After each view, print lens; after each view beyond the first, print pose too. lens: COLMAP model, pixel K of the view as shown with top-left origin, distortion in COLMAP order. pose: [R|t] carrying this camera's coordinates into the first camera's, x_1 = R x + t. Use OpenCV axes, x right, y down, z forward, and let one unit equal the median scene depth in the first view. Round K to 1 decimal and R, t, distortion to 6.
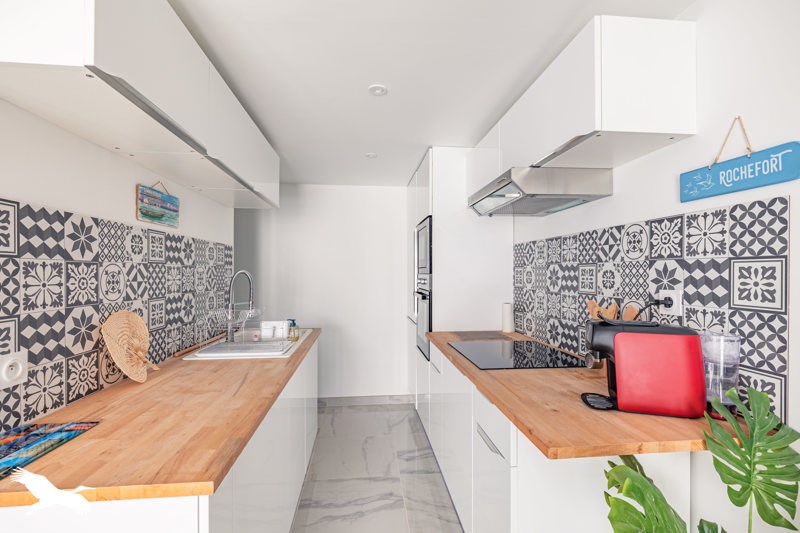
lens RADIAL K [[368.3, 0, 397.9], [0, 368.3, 271.7], [0, 0, 1]] dist [-0.014209, -0.000246]
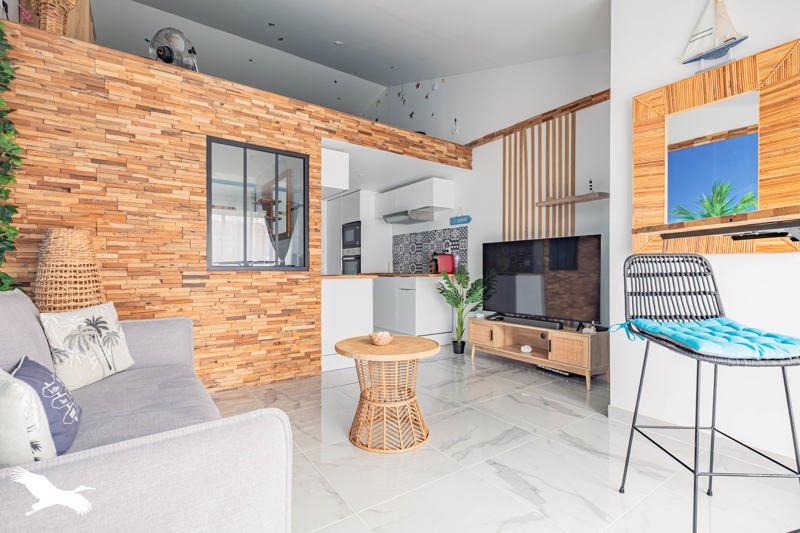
lens RADIAL K [[368.3, 0, 401.4], [0, 368.3, 267.2], [0, 0, 1]] dist [-0.014209, -0.000246]
pose [[0.869586, -0.001349, 0.493780, -1.661505], [0.002014, 0.999998, -0.000816, 0.269535], [-0.493778, 0.001704, 0.869586, -2.214339]]
